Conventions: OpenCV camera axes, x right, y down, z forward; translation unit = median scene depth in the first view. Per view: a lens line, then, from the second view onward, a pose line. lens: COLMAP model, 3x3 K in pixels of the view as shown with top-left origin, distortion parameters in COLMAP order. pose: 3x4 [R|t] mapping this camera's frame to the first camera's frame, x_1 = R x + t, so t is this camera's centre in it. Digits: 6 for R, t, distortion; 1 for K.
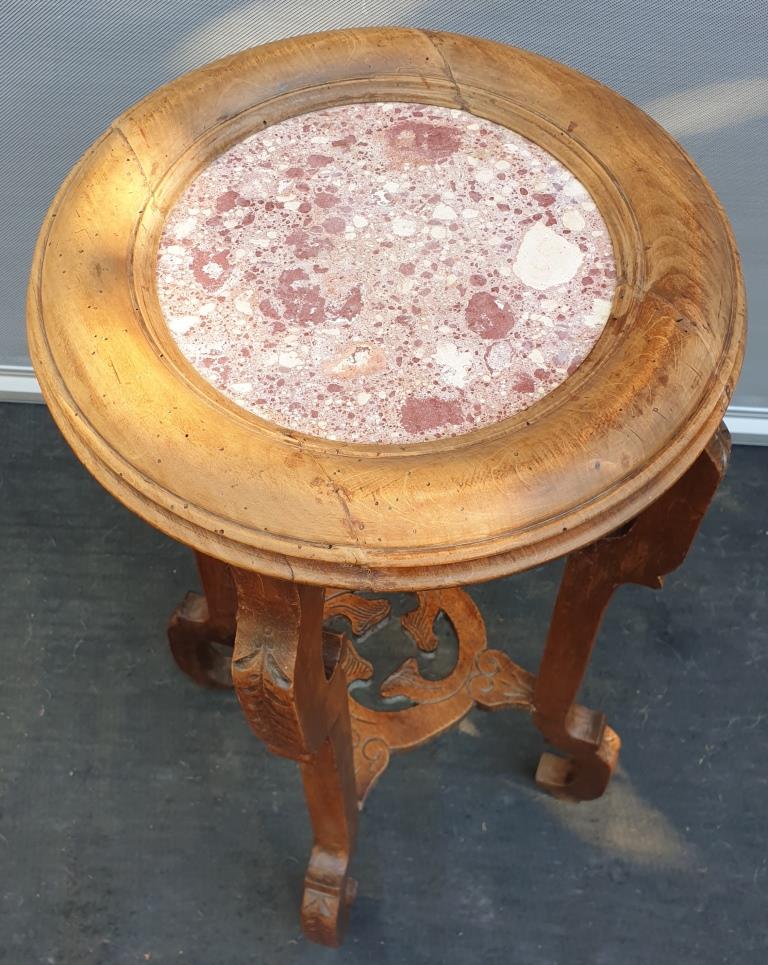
lens RADIAL K [[1035.6, 0, 380.6], [0, 1035.6, 457.3], [0, 0, 1]] dist [0.219376, -0.815475]
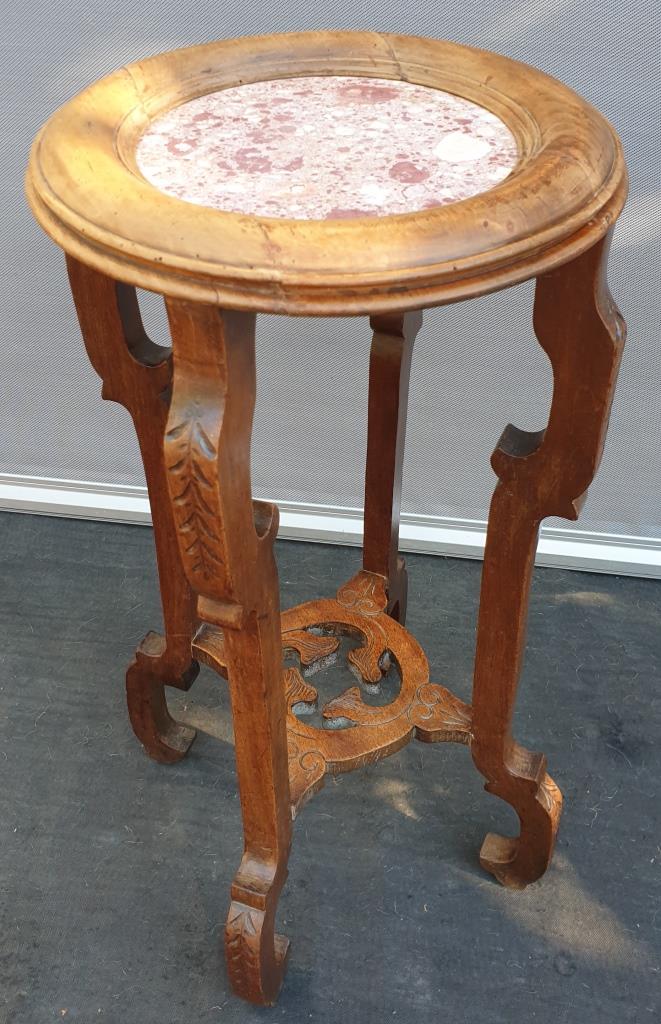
lens RADIAL K [[996.3, 0, 336.7], [0, 996.3, 500.5], [0, 0, 1]] dist [0.182670, -0.543194]
pose [[0.997591, 0.048533, -0.049571, 0.083596], [-0.060124, 0.961327, -0.268766, 0.458703], [0.034610, 0.271099, 0.961929, -0.004382]]
